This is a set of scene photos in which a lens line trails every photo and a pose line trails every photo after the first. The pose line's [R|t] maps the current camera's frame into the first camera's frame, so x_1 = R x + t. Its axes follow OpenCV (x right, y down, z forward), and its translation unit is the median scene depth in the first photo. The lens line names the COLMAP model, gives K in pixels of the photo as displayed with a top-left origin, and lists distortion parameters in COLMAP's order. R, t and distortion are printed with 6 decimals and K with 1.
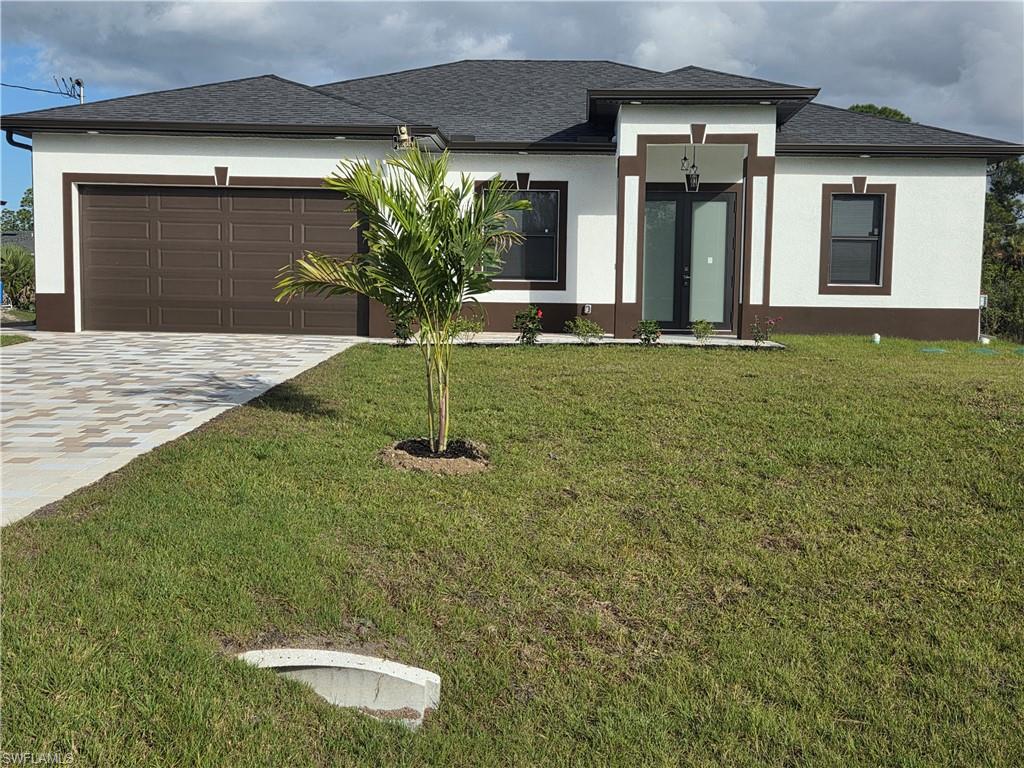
lens RADIAL K [[1061.1, 0, 513.6], [0, 1061.1, 384.8], [0, 0, 1]] dist [0.056274, 0.000000]
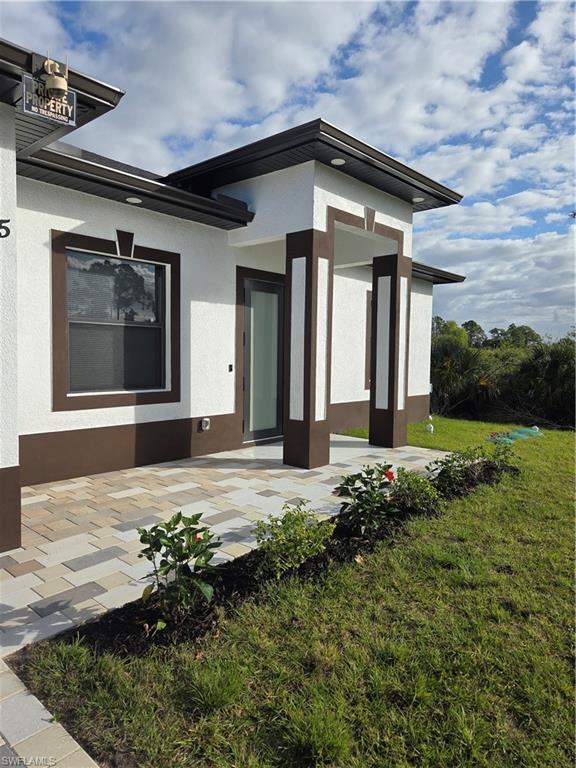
lens RADIAL K [[521.2, 0, 286.1], [0, 521.2, 379.9], [0, 0, 1]] dist [0.078865, -0.016914]
pose [[0.625786, -0.042772, 0.778821, -0.189717], [0.063381, 0.997982, 0.003880, -0.102670], [-0.777415, 0.046934, 0.627234, 0.726943]]
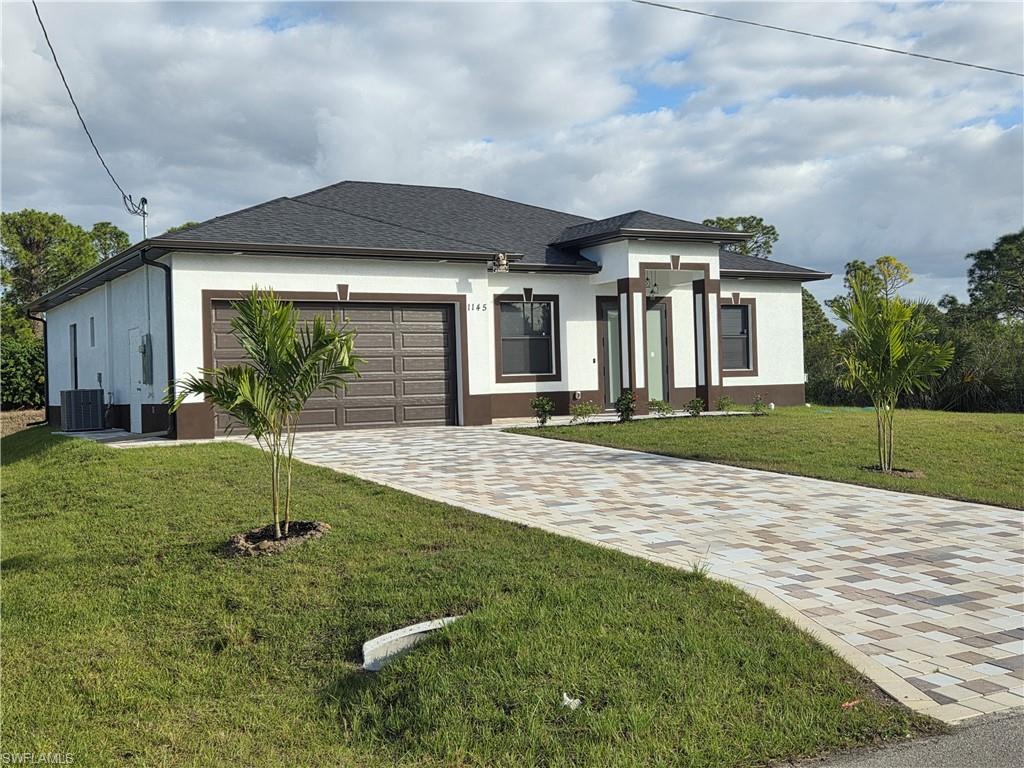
lens RADIAL K [[1164.2, 0, 512.5], [0, 1164.2, 382.8], [0, 0, 1]] dist [0.034868, 0.000000]
pose [[0.850172, -0.038553, 0.525091, -0.726884], [0.086575, 0.993977, -0.067193, -0.000519], [-0.519338, 0.102586, 0.848389, -0.127565]]
